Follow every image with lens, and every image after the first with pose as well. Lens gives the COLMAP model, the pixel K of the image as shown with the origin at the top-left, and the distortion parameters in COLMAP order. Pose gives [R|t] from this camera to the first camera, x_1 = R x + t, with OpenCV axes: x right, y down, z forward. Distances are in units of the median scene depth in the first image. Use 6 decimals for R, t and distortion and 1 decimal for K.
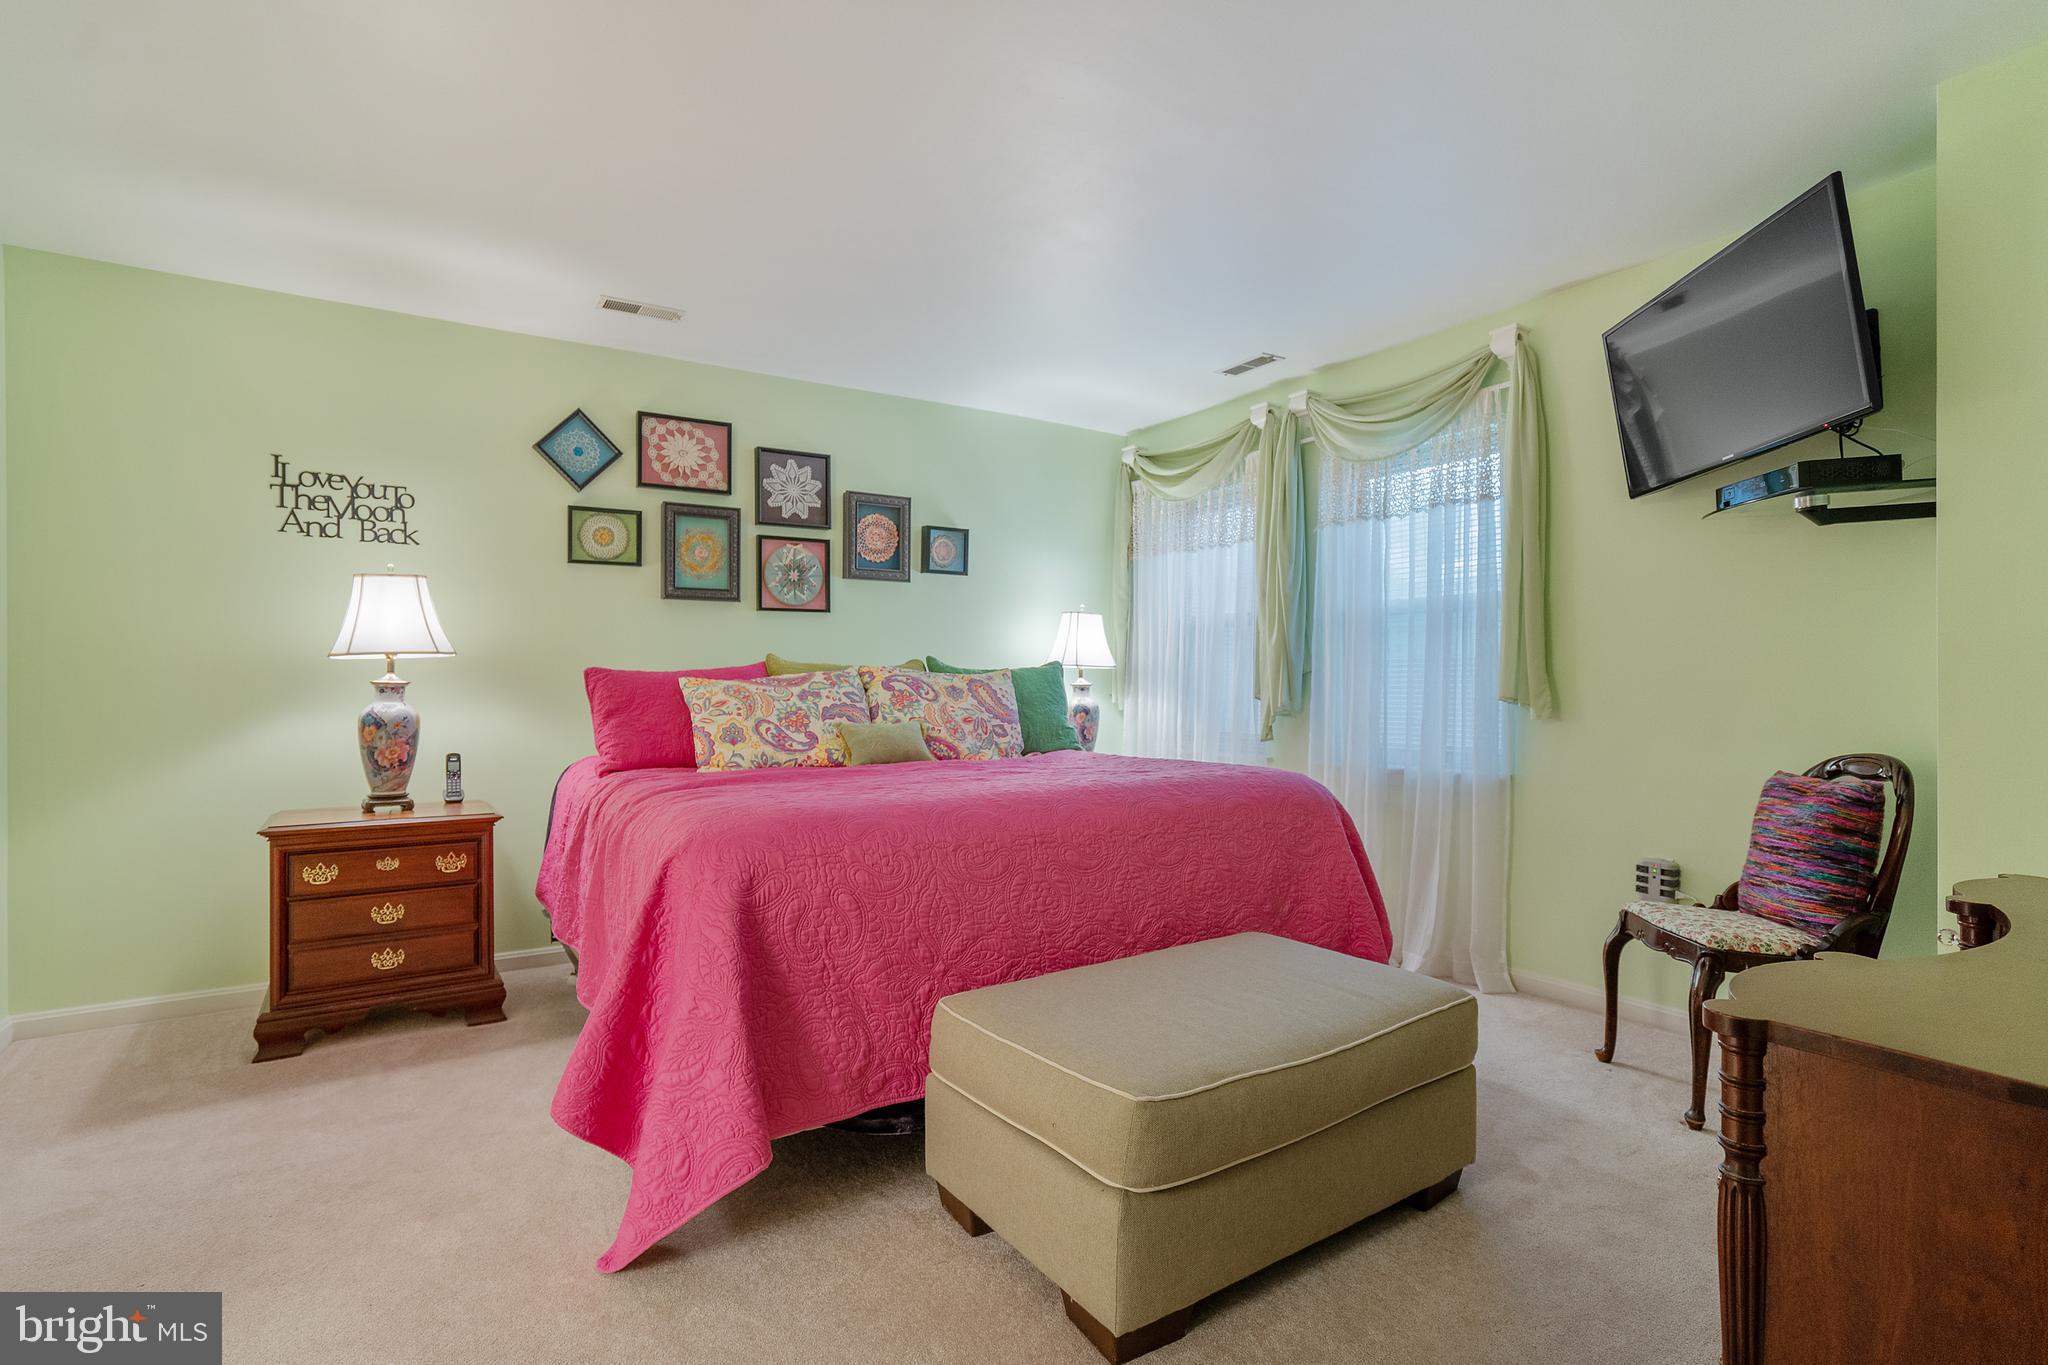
lens RADIAL K [[971.0, 0, 1024.5], [0, 971.0, 684.6], [0, 0, 1]] dist [-0.046430, 0.028704]
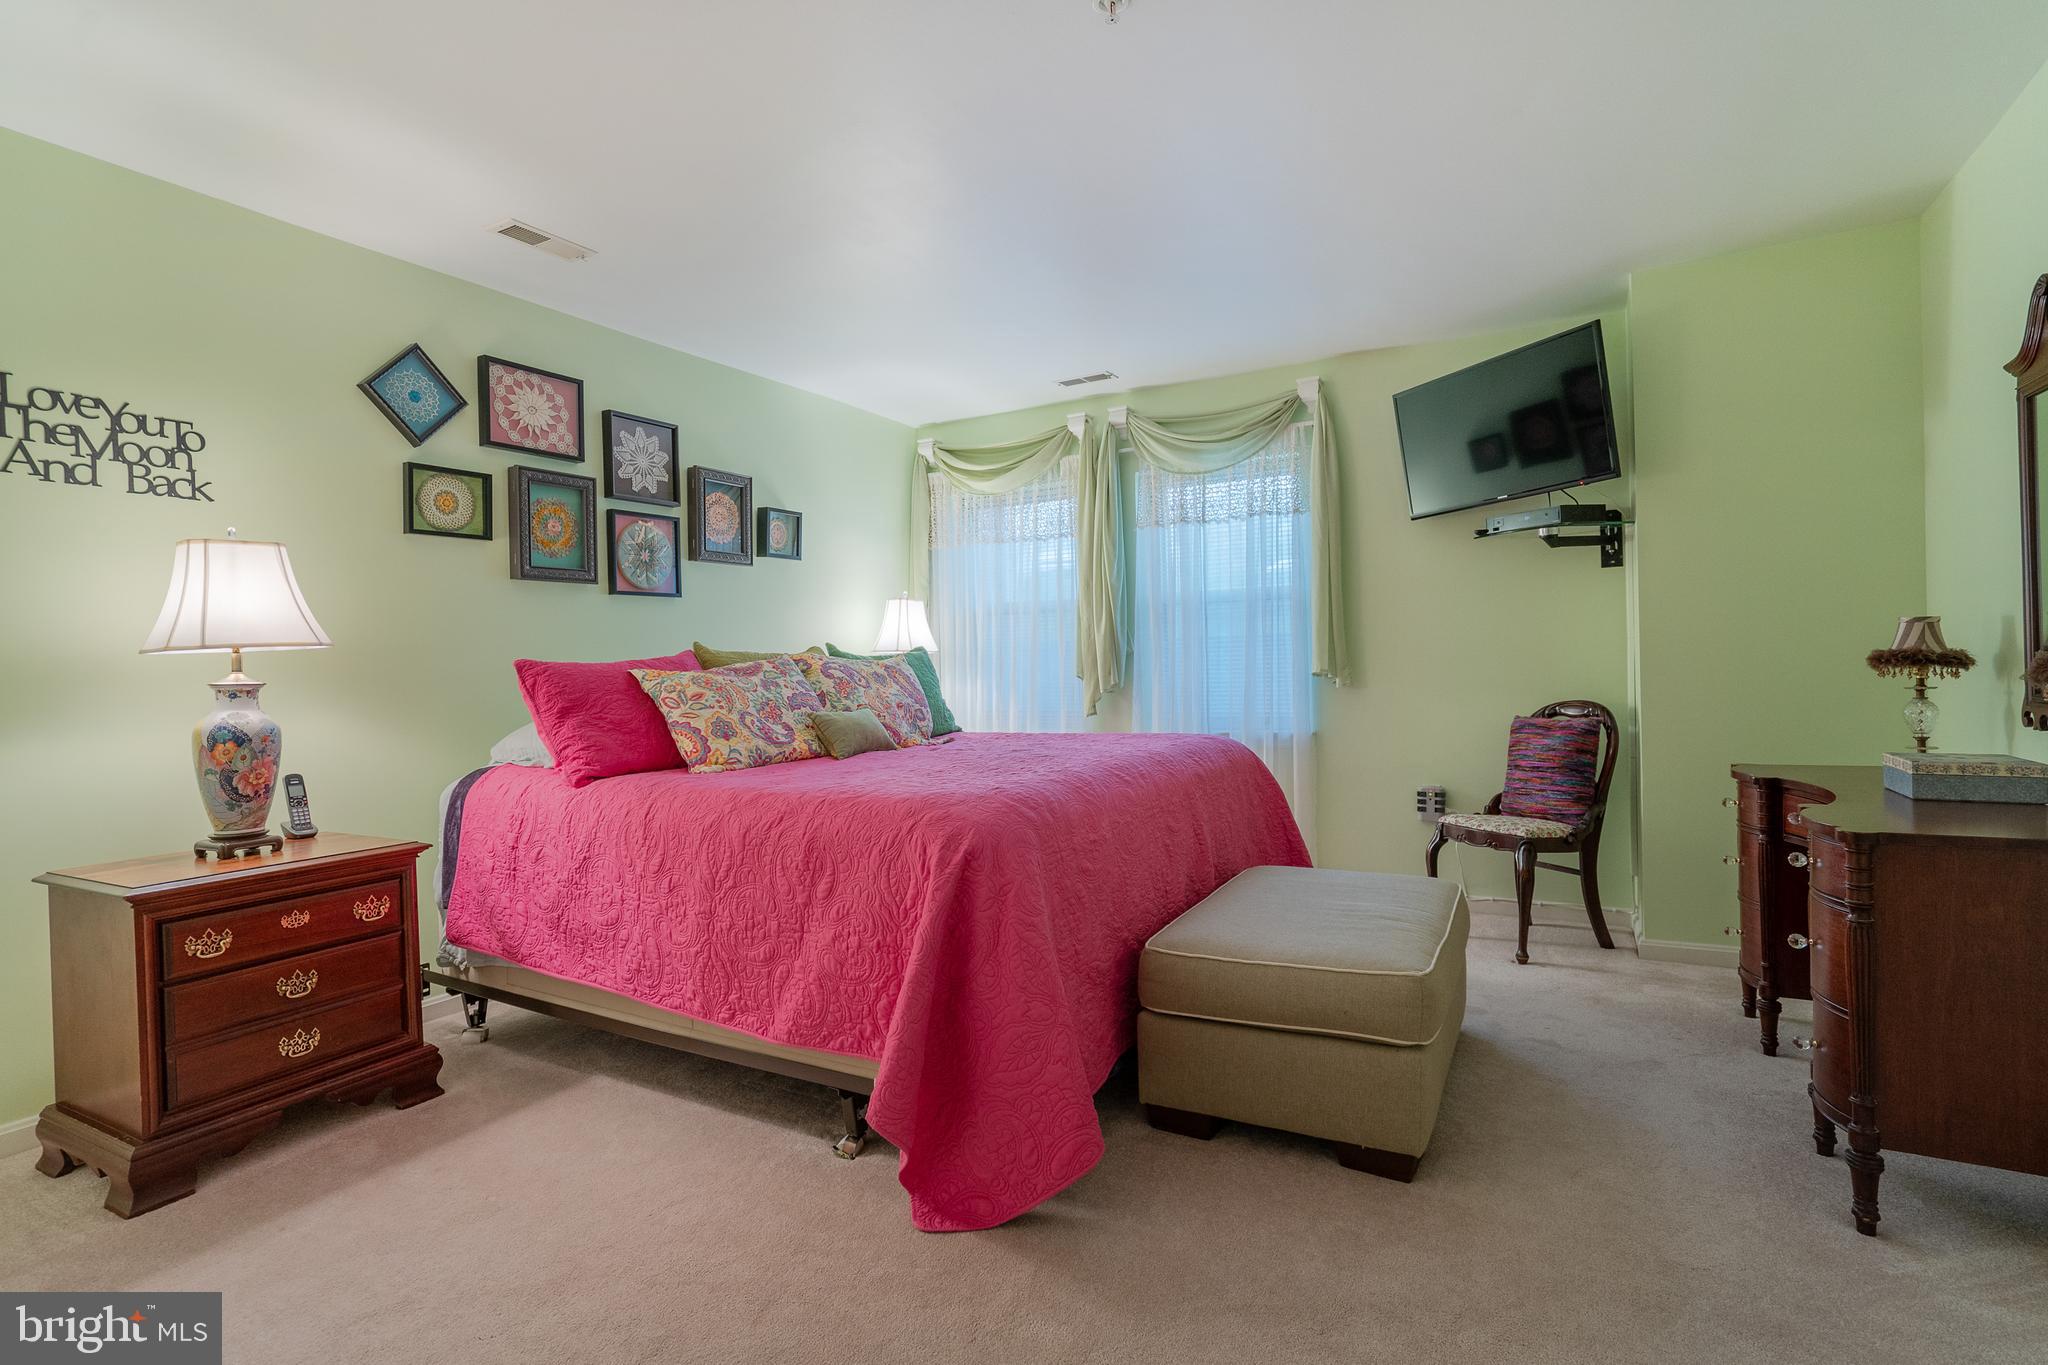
lens RADIAL K [[986.2, 0, 1039.5], [0, 986.2, 672.1], [0, 0, 1]] dist [-0.027875, 0.017018]
pose [[0.884091, -0.024554, 0.466670, -0.432101], [0.024220, 0.999684, 0.006713, -0.001692], [-0.466687, 0.005368, 0.884406, 0.022764]]
